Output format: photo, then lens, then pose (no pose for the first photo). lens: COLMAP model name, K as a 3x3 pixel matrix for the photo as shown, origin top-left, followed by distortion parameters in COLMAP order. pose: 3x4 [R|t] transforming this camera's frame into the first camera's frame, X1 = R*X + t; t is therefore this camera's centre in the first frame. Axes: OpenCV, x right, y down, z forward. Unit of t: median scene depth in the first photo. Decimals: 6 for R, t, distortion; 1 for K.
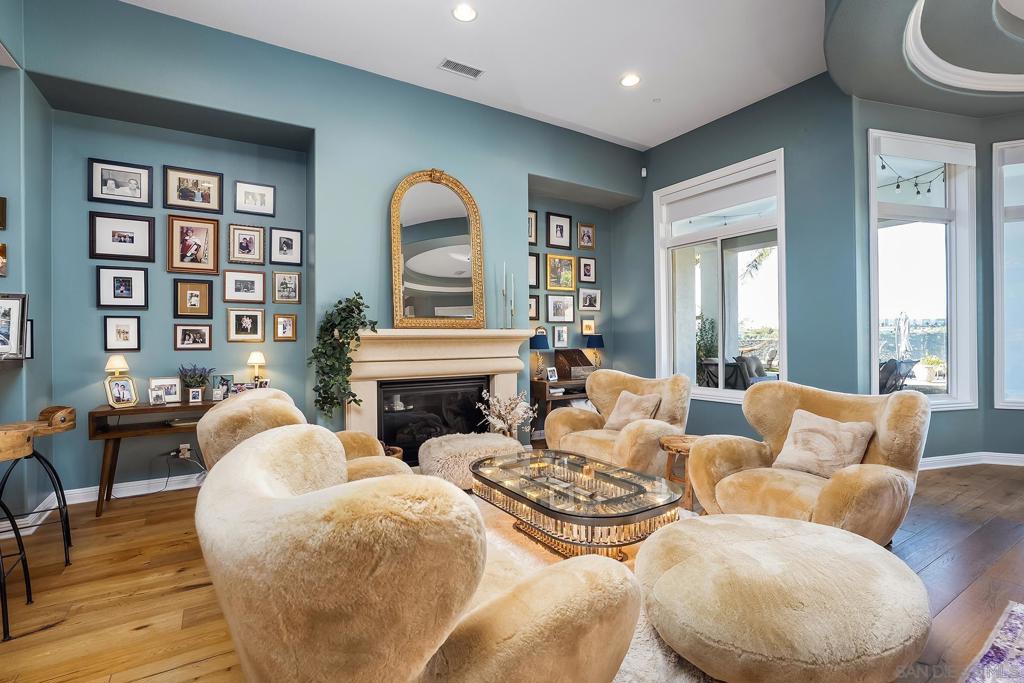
lens RADIAL K [[492.4, 0, 511.5], [0, 492.4, 334.1], [0, 0, 1]] dist [-0.012650, 0.001894]
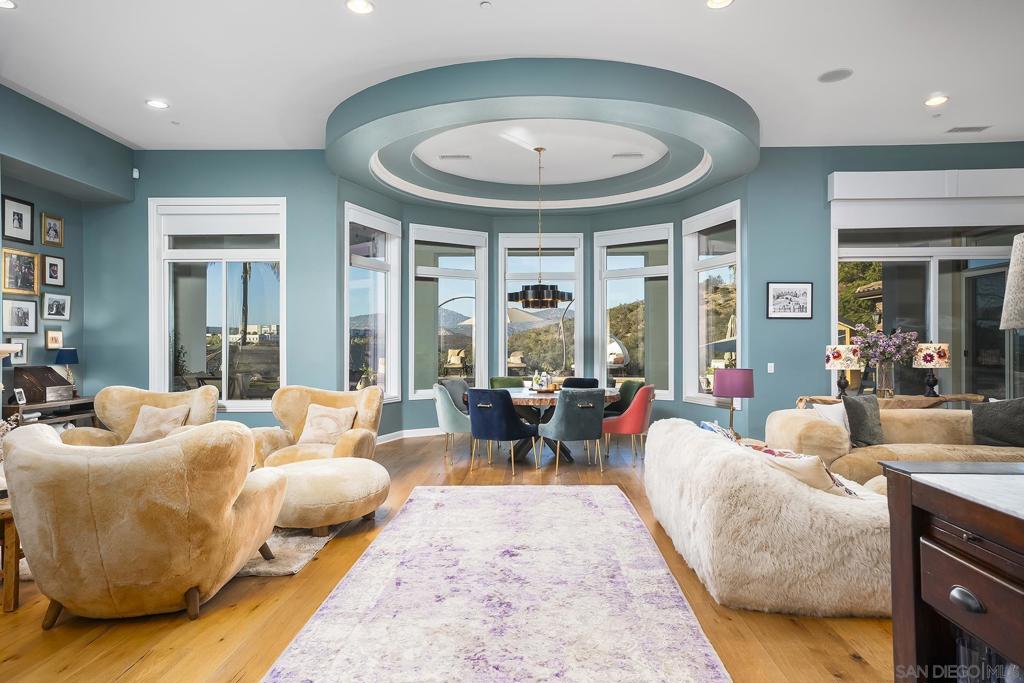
lens RADIAL K [[607.6, 0, 511.4], [0, 607.6, 340.2], [0, 0, 1]] dist [0.029593, 0.001581]
pose [[0.582465, 0.014762, 0.812722, -0.249886], [-0.009361, 0.999891, -0.011453, -0.008638], [-0.812802, -0.000937, 0.582540, -0.245160]]
